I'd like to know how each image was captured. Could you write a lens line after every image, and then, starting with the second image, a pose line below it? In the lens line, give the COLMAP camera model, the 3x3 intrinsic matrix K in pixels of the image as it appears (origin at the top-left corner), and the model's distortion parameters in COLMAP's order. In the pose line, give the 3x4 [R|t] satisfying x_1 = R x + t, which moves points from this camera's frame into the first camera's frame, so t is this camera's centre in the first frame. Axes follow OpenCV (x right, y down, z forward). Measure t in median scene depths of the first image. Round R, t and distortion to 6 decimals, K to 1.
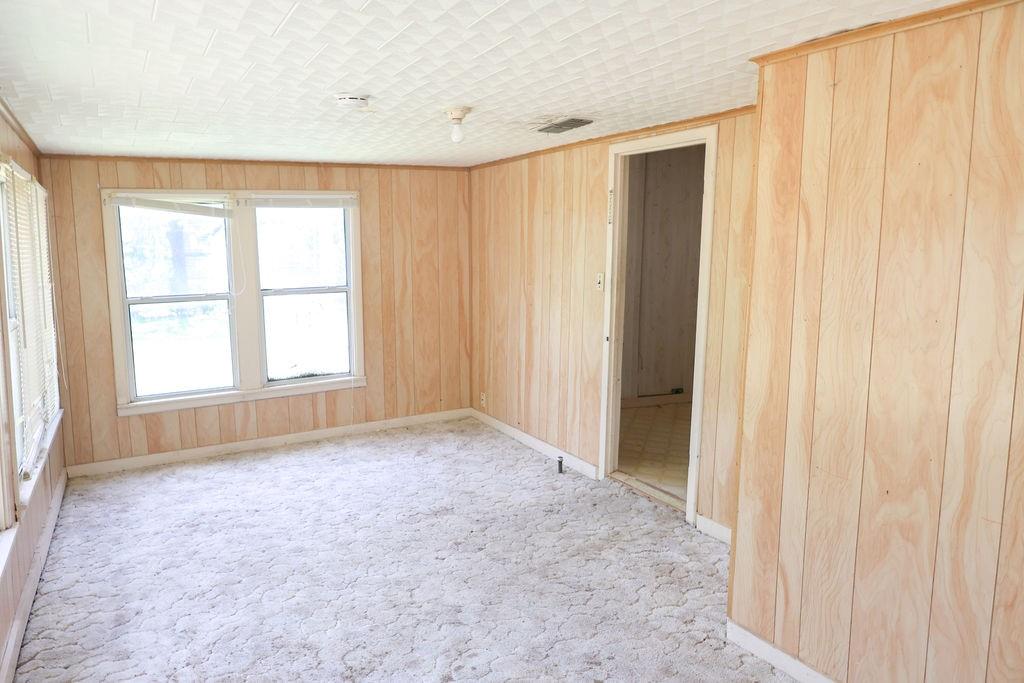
lens RADIAL K [[710.8, 0, 512.0], [0, 710.8, 341.5], [0, 0, 1]] dist [-0.000277, -0.000664]
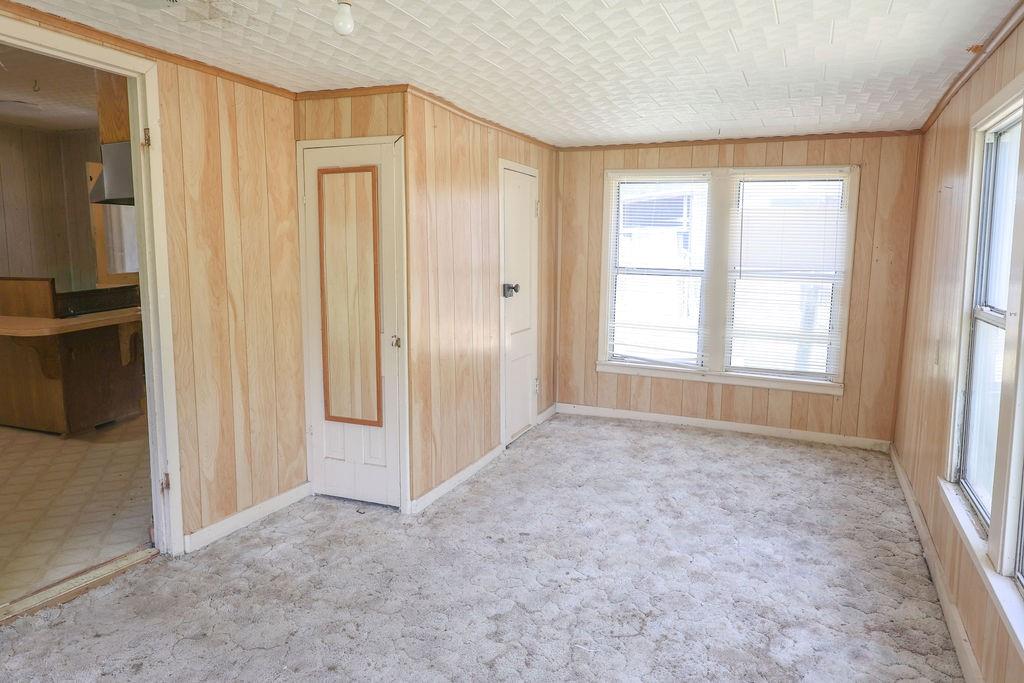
lens RADIAL K [[710.8, 0, 512.0], [0, 710.8, 341.5], [0, 0, 1]] dist [-0.000277, -0.000664]
pose [[-0.610056, -0.106099, 0.785223, -0.458217], [0.087602, 0.975888, 0.199922, -0.085985], [-0.787501, 0.190751, -0.586052, 0.872858]]
